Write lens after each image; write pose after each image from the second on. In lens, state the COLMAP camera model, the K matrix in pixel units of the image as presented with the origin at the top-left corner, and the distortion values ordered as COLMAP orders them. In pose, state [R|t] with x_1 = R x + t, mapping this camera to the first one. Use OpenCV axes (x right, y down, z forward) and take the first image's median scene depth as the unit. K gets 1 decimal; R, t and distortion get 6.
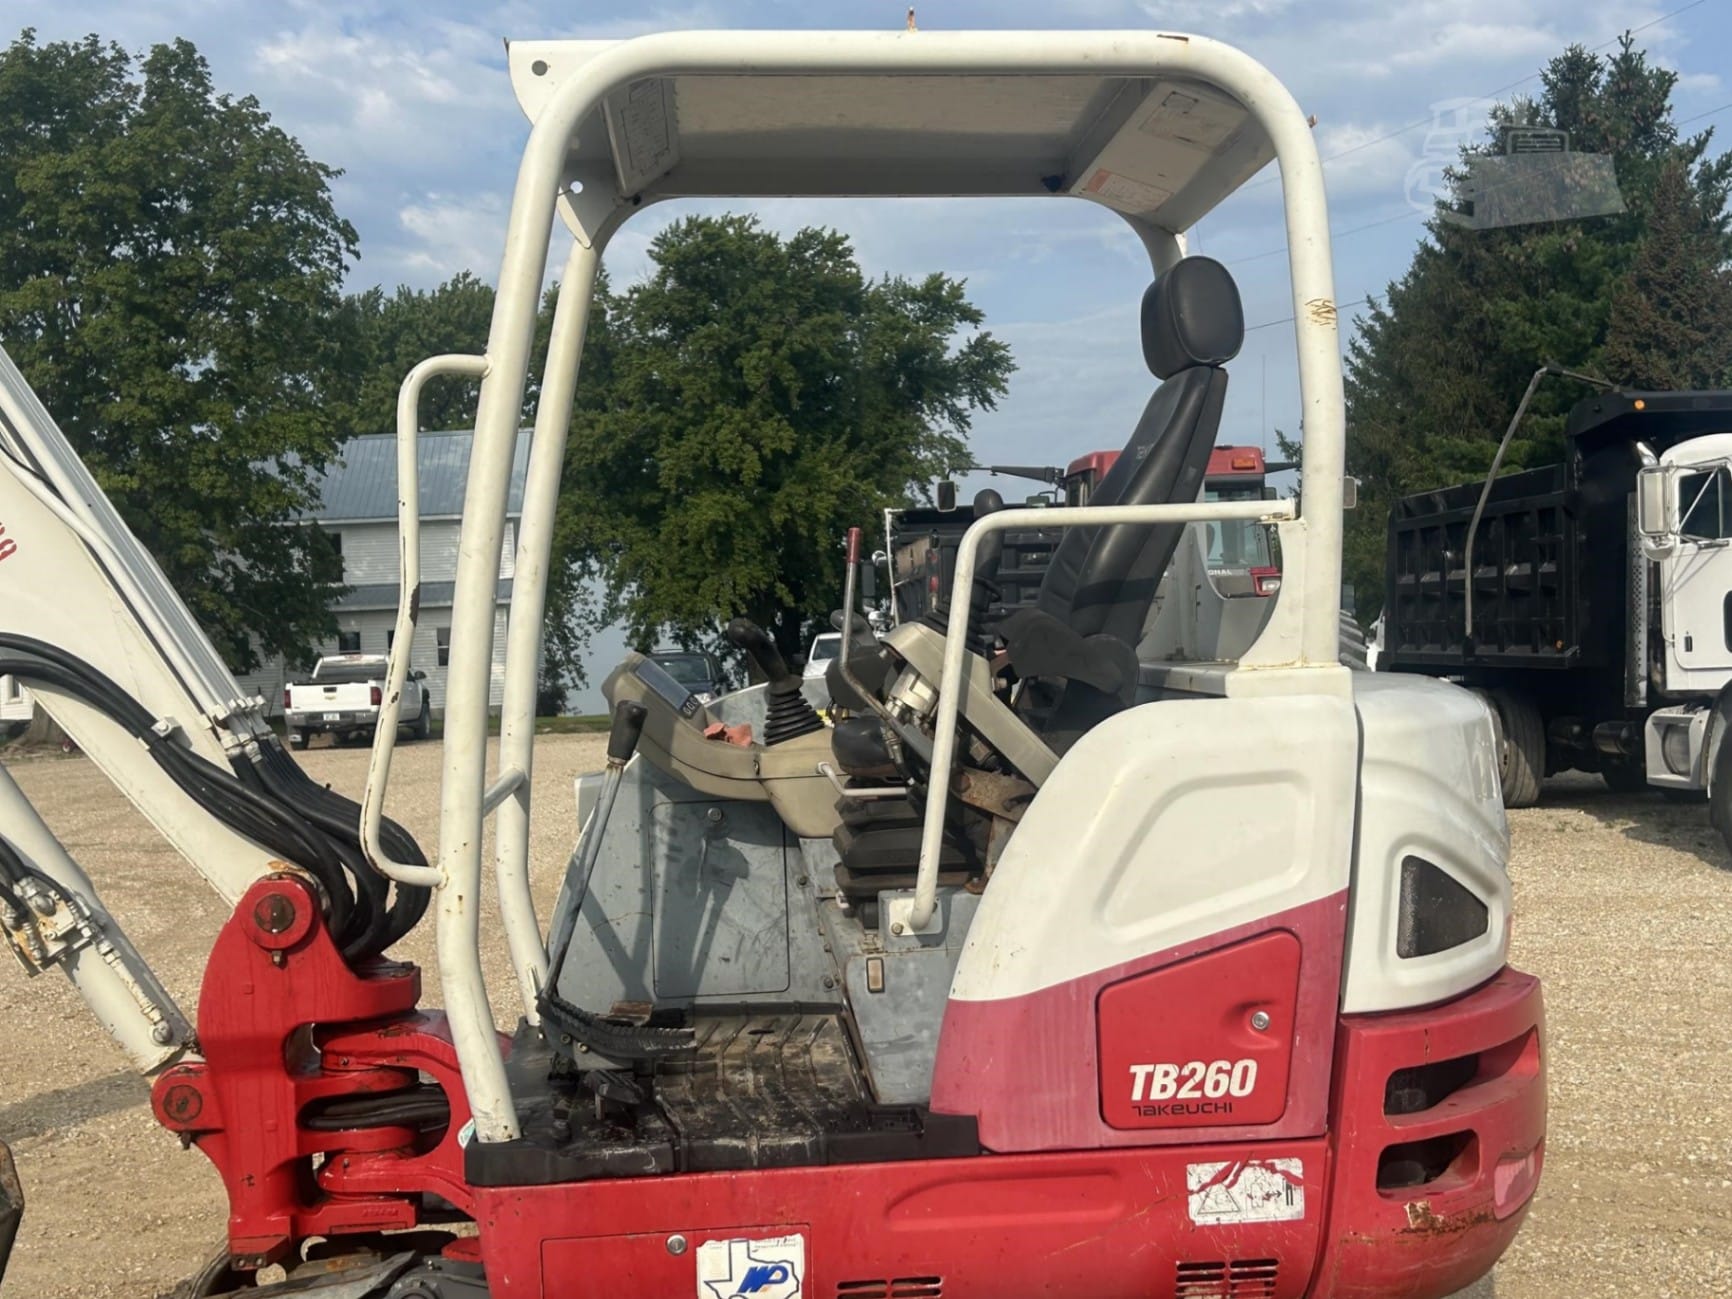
lens RADIAL K [[2233.6, 0, 865.6], [0, 2233.6, 647.7], [0, 0, 1]] dist [0.114720, 0.000000]
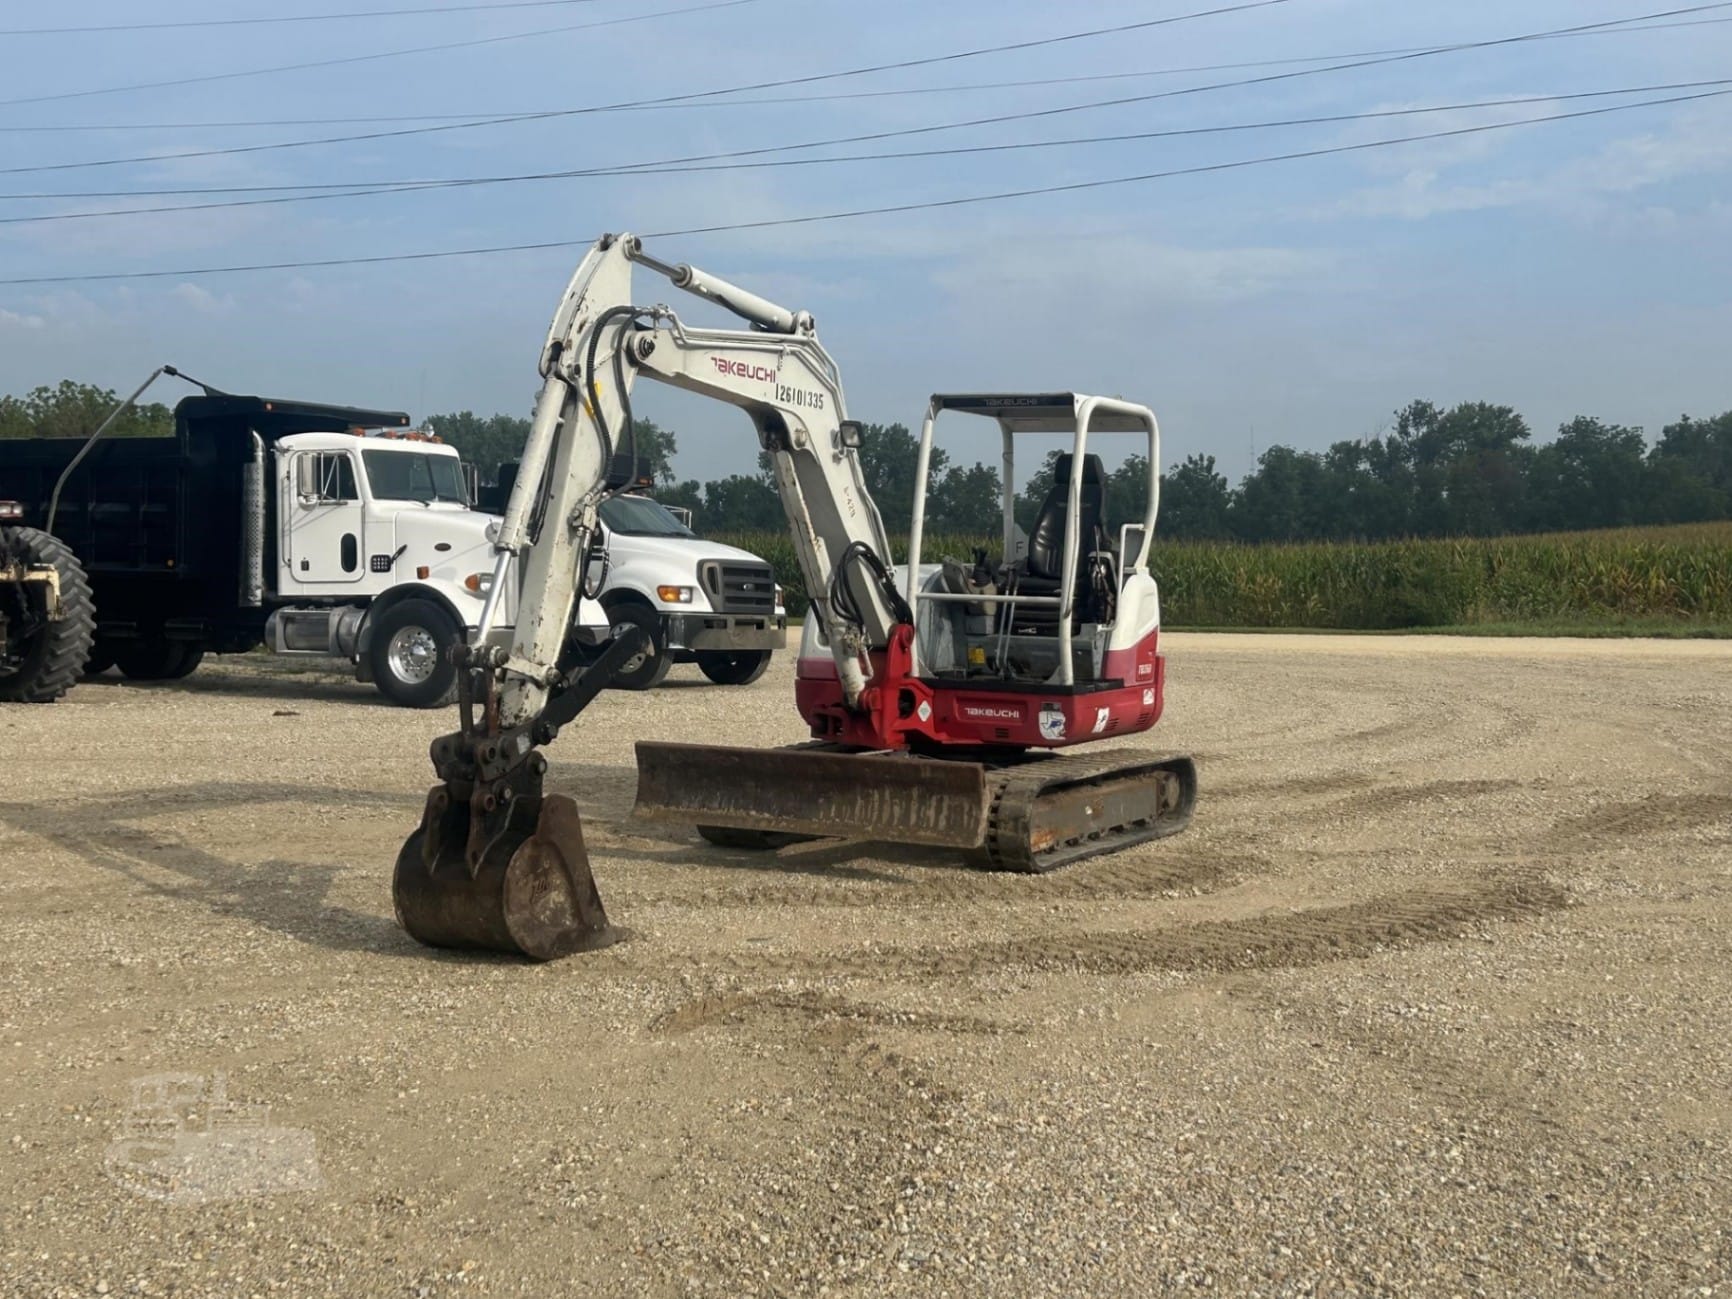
lens RADIAL K [[2233.6, 0, 878.6], [0, 2233.6, 626.4], [0, 0, 1]] dist [0.114720, 0.000000]
pose [[0.519317, 0.011655, 0.854502, -2.711810], [-0.026966, 0.999633, 0.002753, 0.090896], [-0.854156, -0.024473, 0.519440, -0.511512]]
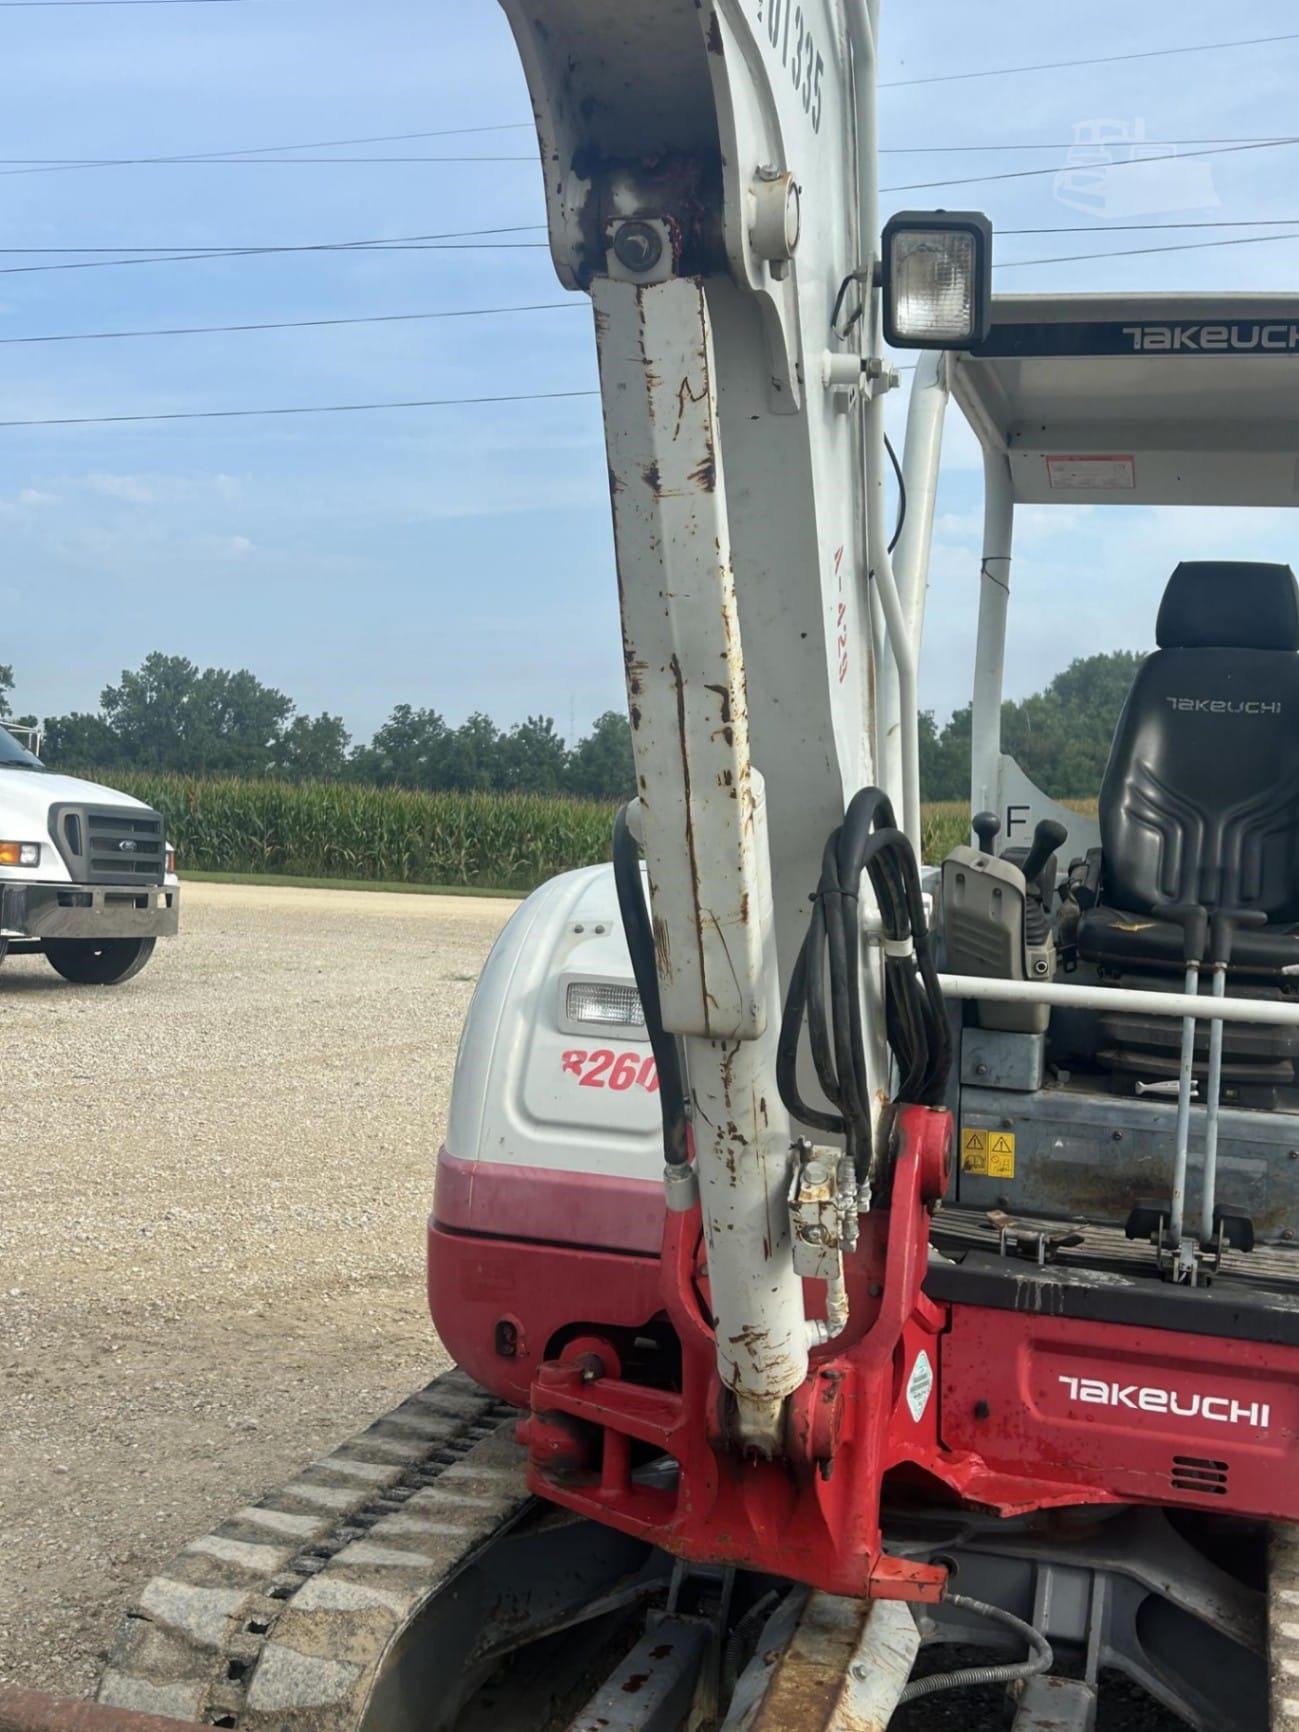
lens RADIAL K [[2085.4, 0, 639.4], [0, 2085.4, 884.3], [0, 0, 1]] dist [0.070910, 0.000000]
pose [[0.336661, 0.020719, 0.941398, -0.951027], [-0.058869, 0.998265, -0.000918, 0.026244], [-0.939784, -0.055110, 0.337296, 0.806150]]
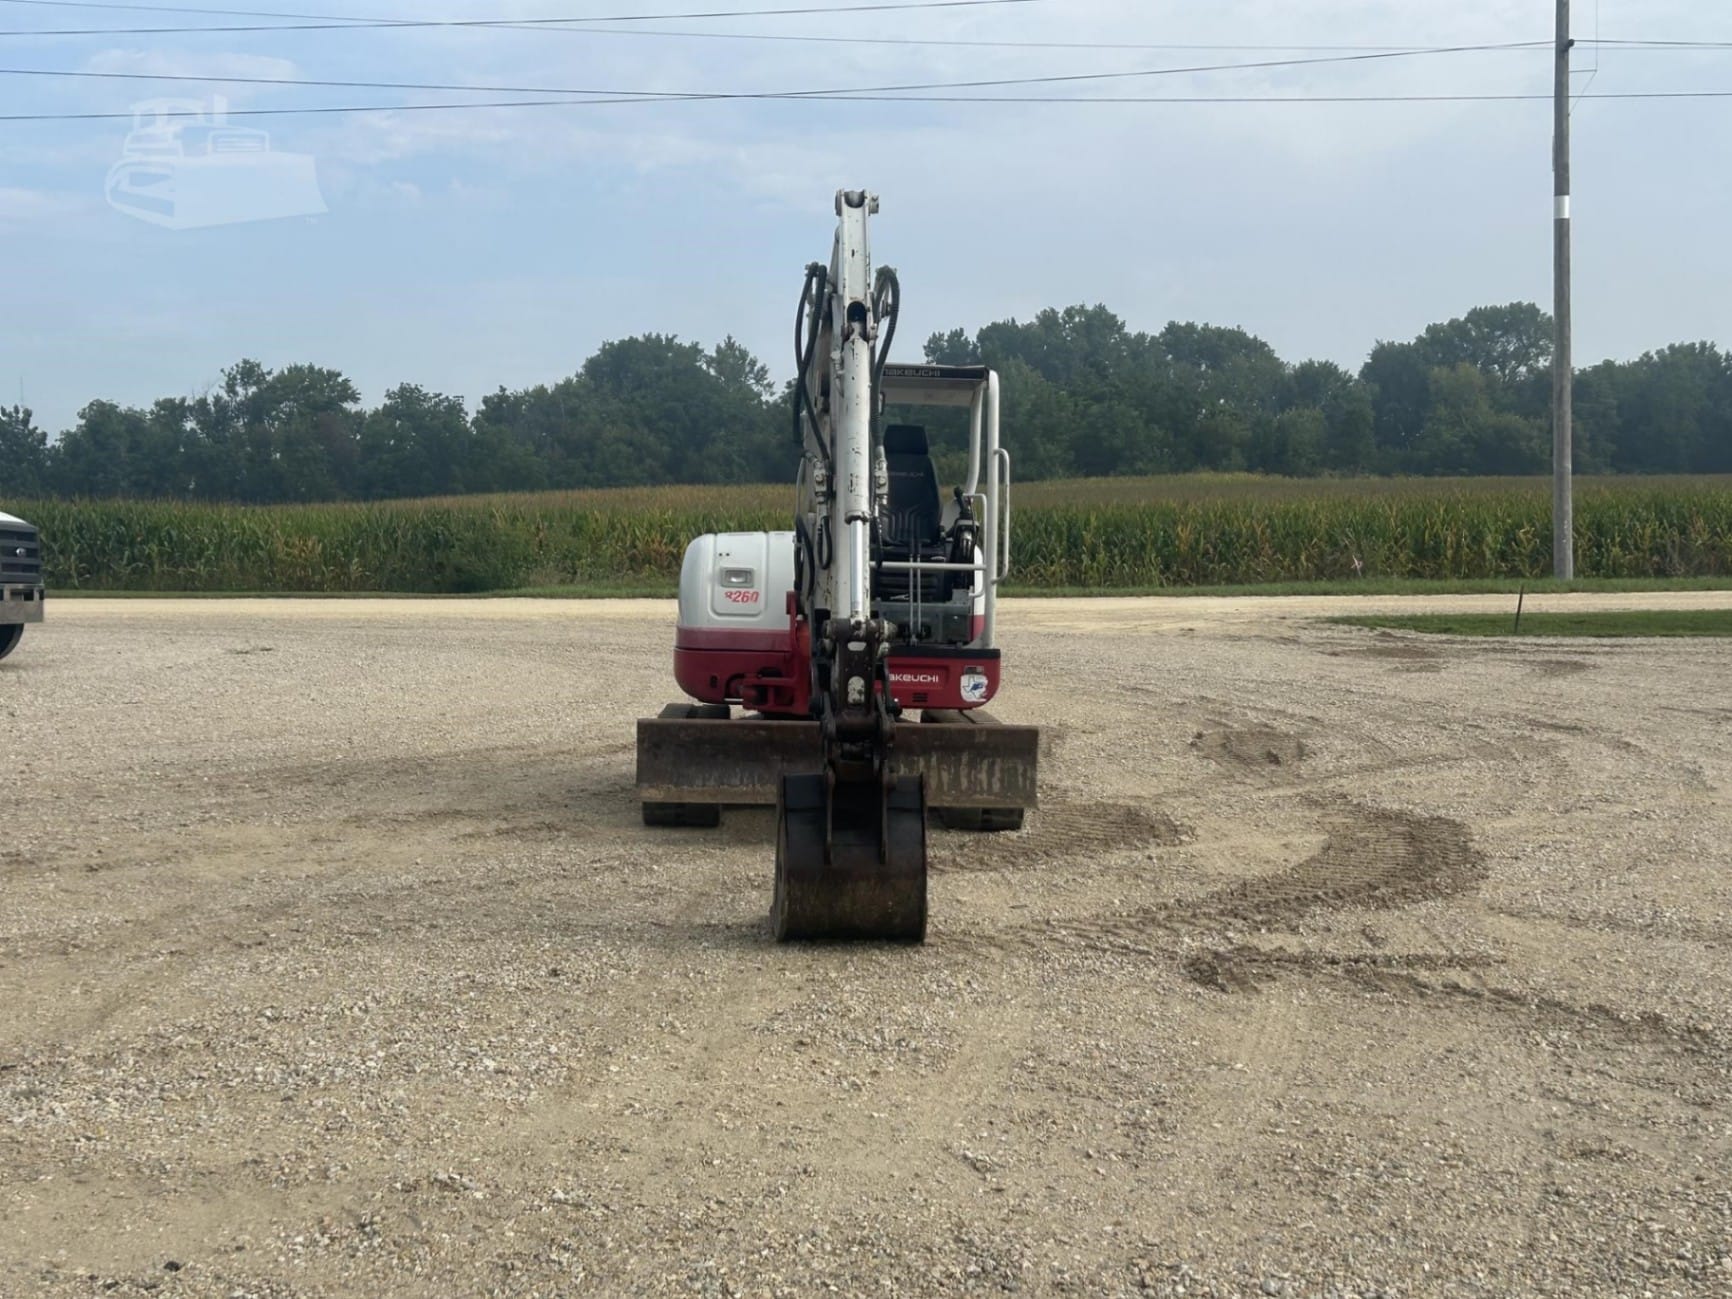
lens RADIAL K [[2233.6, 0, 881.2], [0, 2233.6, 635.9], [0, 0, 1]] dist [0.114720, 0.000000]
pose [[0.015586, -0.012645, 0.999799, -3.114266], [-0.013301, 0.999829, 0.012853, 0.113996], [-0.999790, -0.013499, 0.015415, 0.870141]]
